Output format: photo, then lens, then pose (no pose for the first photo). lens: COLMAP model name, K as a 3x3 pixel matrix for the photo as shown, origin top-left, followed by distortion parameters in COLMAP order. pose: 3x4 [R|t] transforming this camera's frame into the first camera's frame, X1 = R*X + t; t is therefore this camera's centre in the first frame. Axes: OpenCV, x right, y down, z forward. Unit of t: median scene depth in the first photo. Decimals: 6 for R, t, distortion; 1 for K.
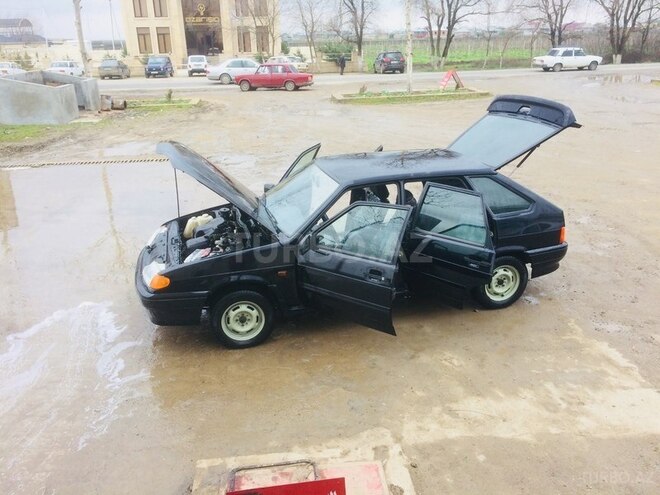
lens RADIAL K [[540.2, 0, 330.0], [0, 540.2, 247.5], [0, 0, 1]] dist [0.094269, -0.116640]
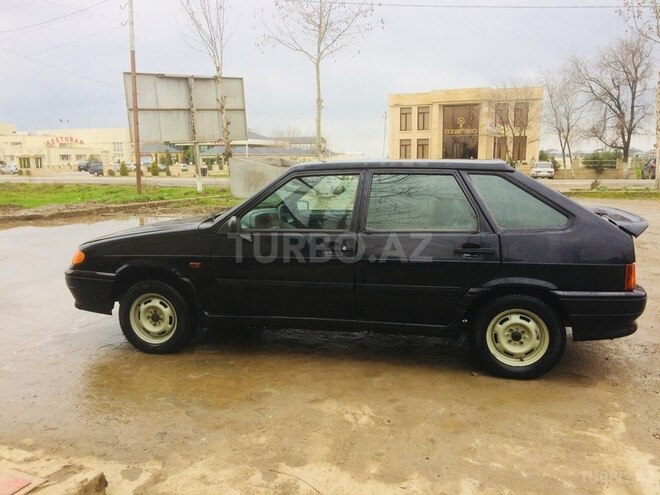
lens RADIAL K [[540.2, 0, 330.0], [0, 540.2, 247.5], [0, 0, 1]] dist [0.094269, -0.116640]
pose [[0.890877, 0.084251, -0.446362, 0.394974], [-0.170370, 0.972889, -0.156403, 0.099700], [0.421084, 0.215382, 0.881078, 0.304093]]
